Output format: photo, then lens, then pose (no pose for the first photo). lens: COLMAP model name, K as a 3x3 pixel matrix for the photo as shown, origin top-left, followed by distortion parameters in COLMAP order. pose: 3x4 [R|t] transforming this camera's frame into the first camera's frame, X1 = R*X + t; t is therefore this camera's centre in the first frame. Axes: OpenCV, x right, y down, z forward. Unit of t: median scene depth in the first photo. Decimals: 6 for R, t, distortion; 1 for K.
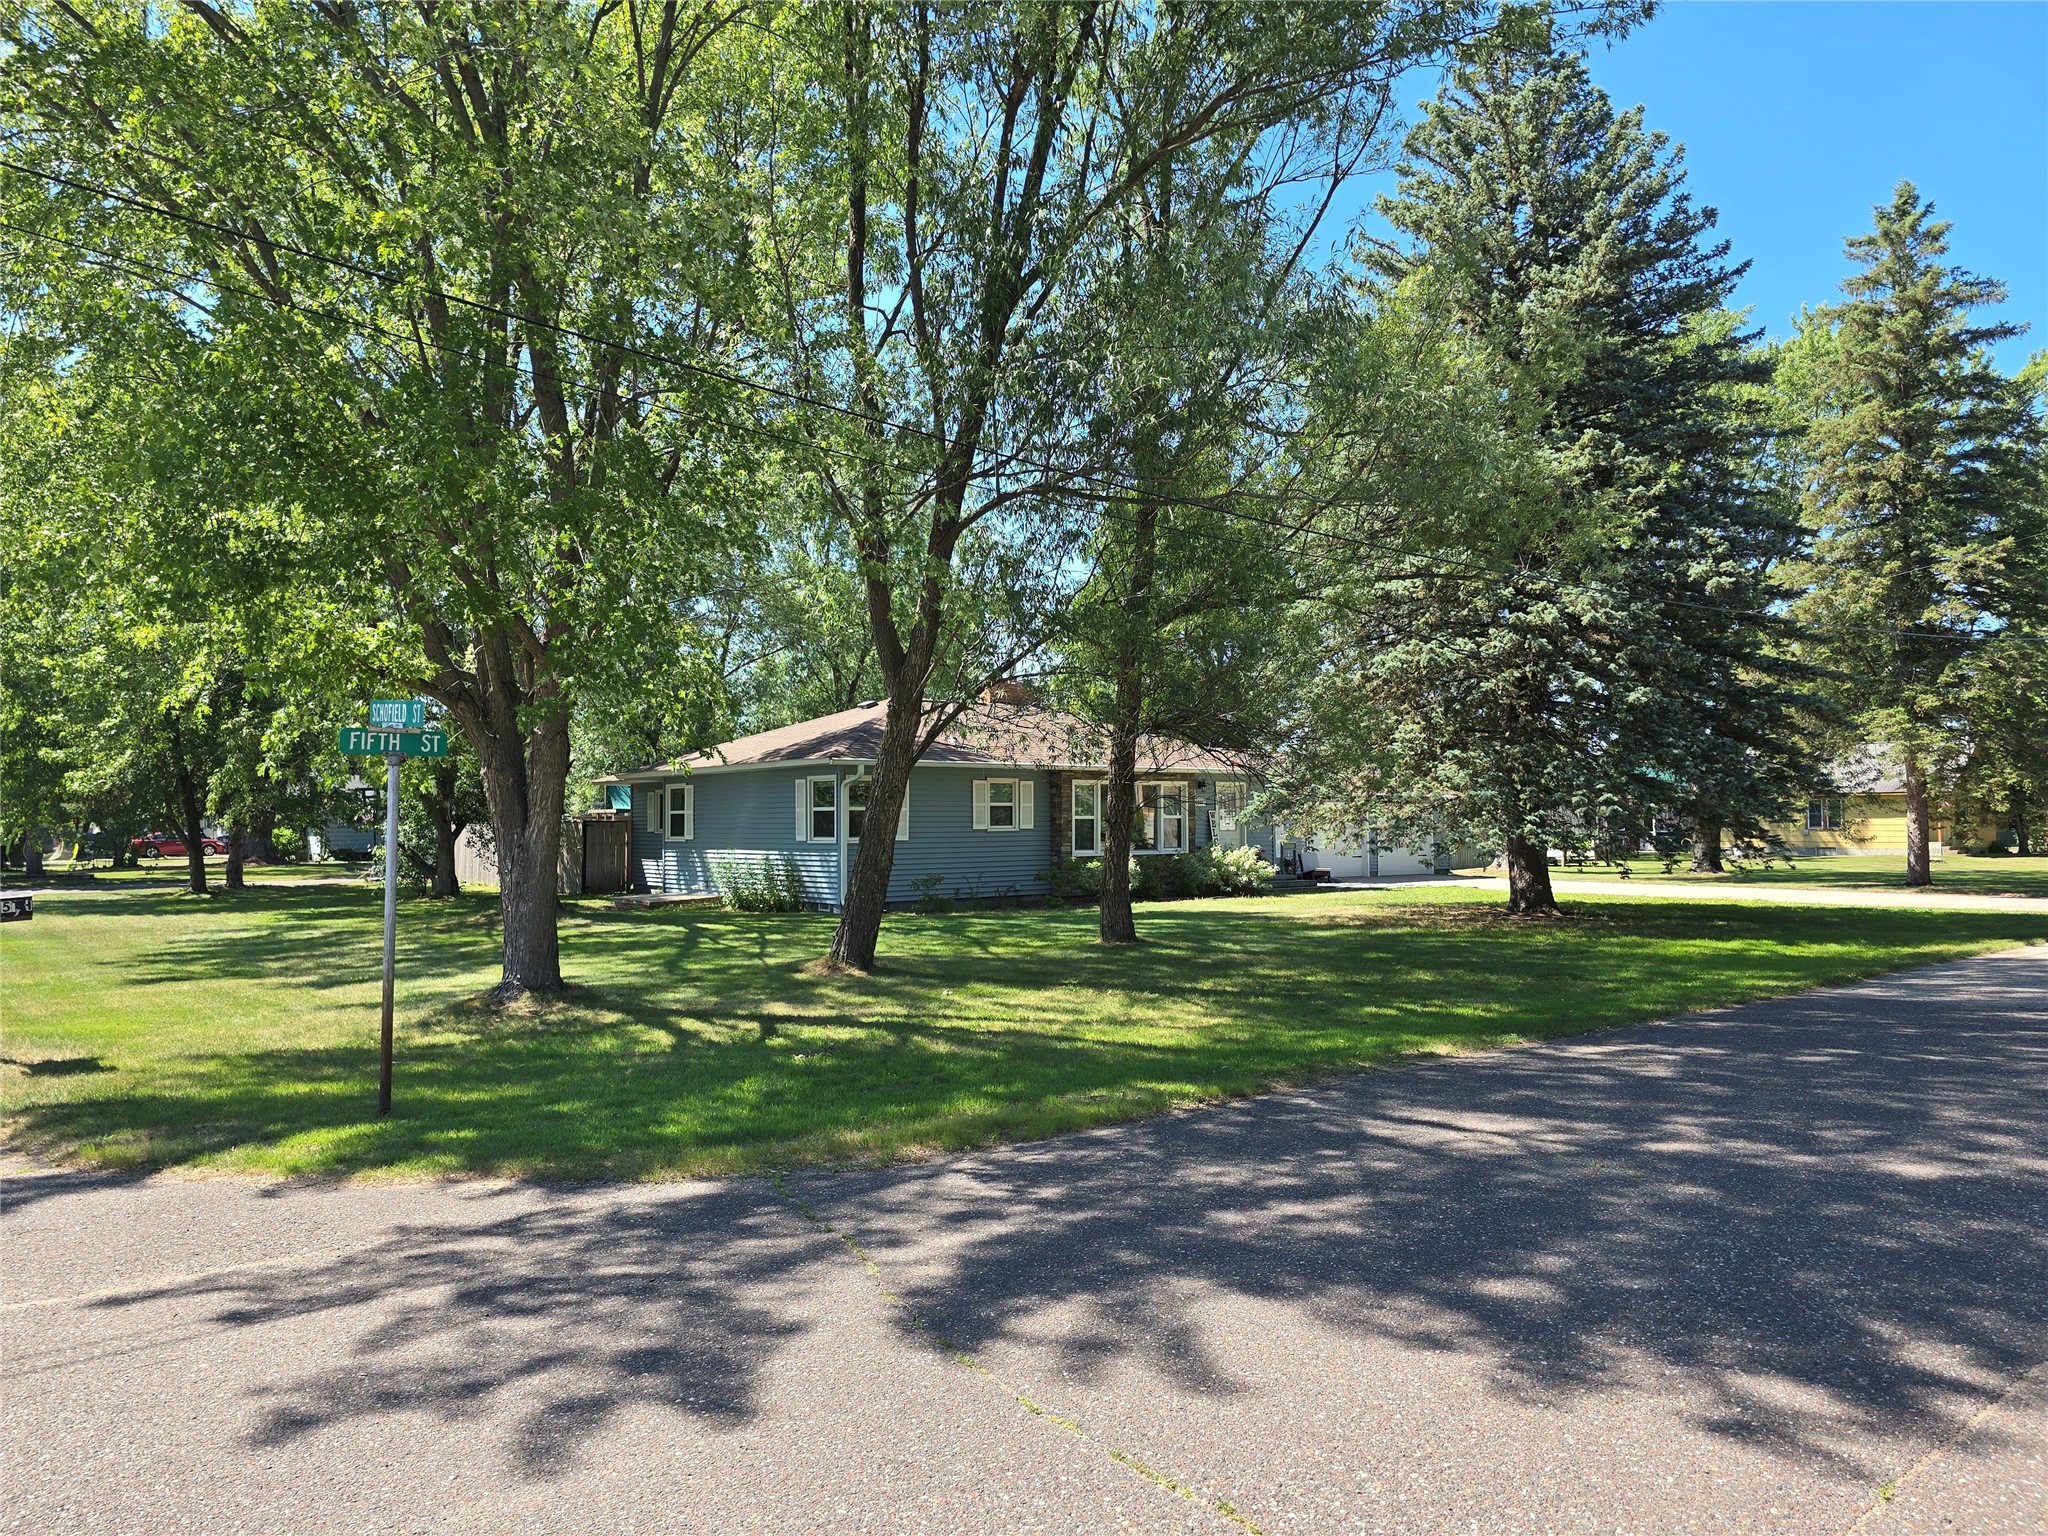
lens RADIAL K [[1358.6, 0, 1024.0], [0, 1358.6, 768.0], [0, 0, 1]] dist [0.048094, -0.001269]
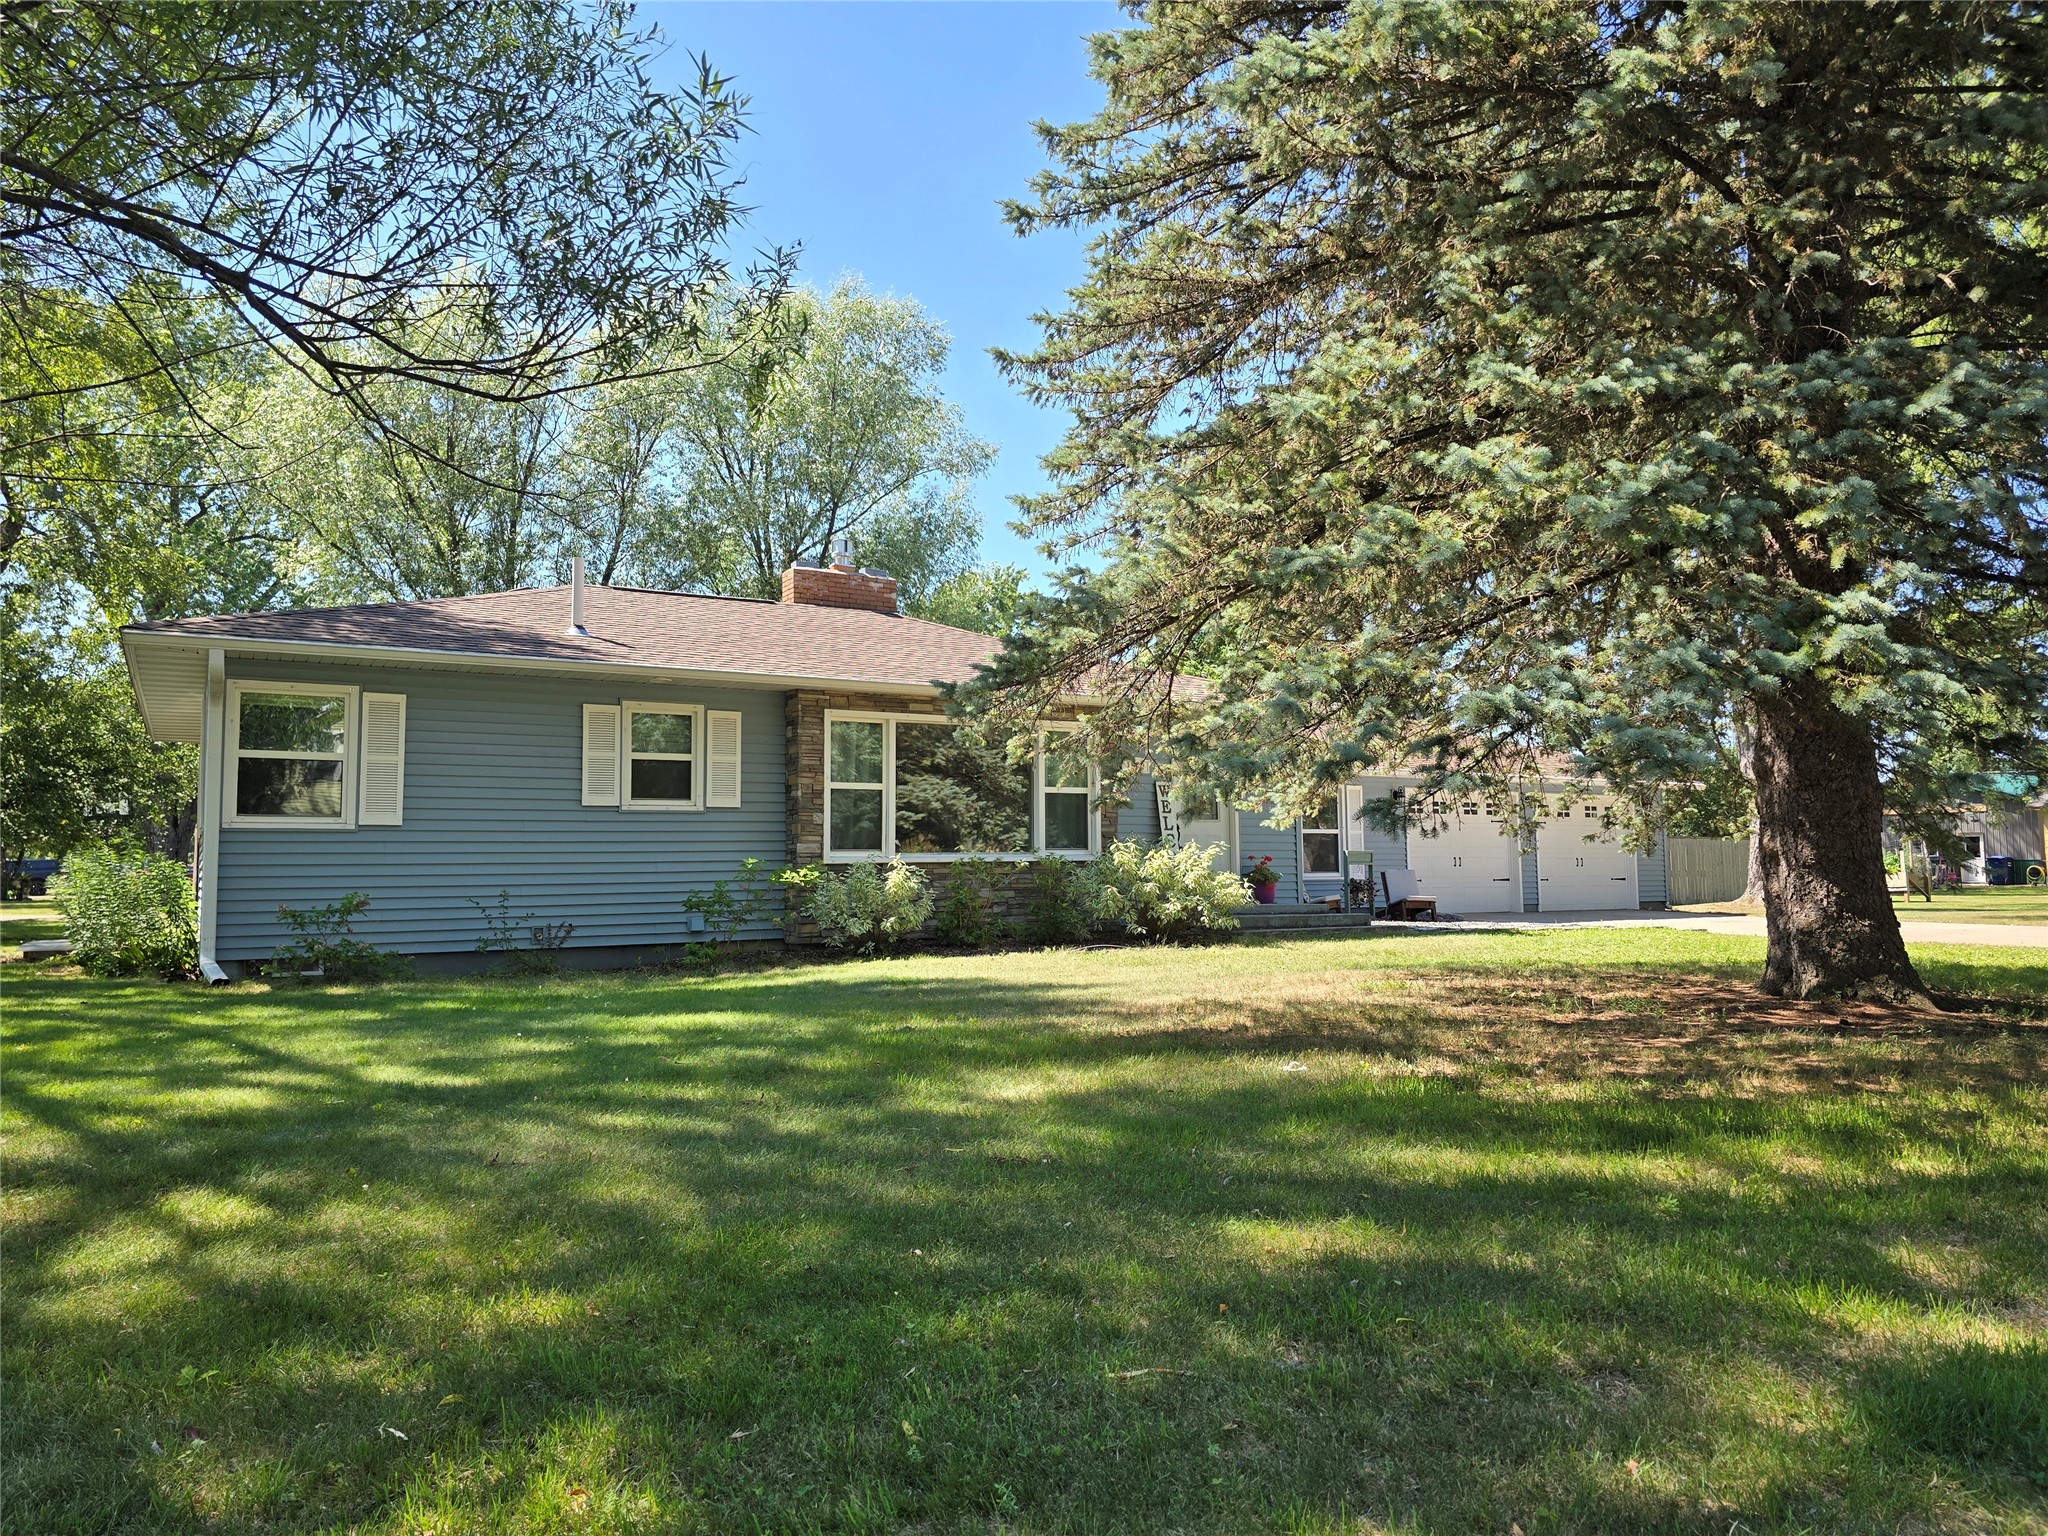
lens RADIAL K [[1358.6, 0, 1024.0], [0, 1358.6, 768.0], [0, 0, 1]] dist [0.048094, -0.001269]
pose [[0.987639, -0.015255, -0.156003, 0.191419], [0.010336, 0.999425, -0.032295, 0.048415], [0.156406, 0.030283, 0.987228, 0.532295]]
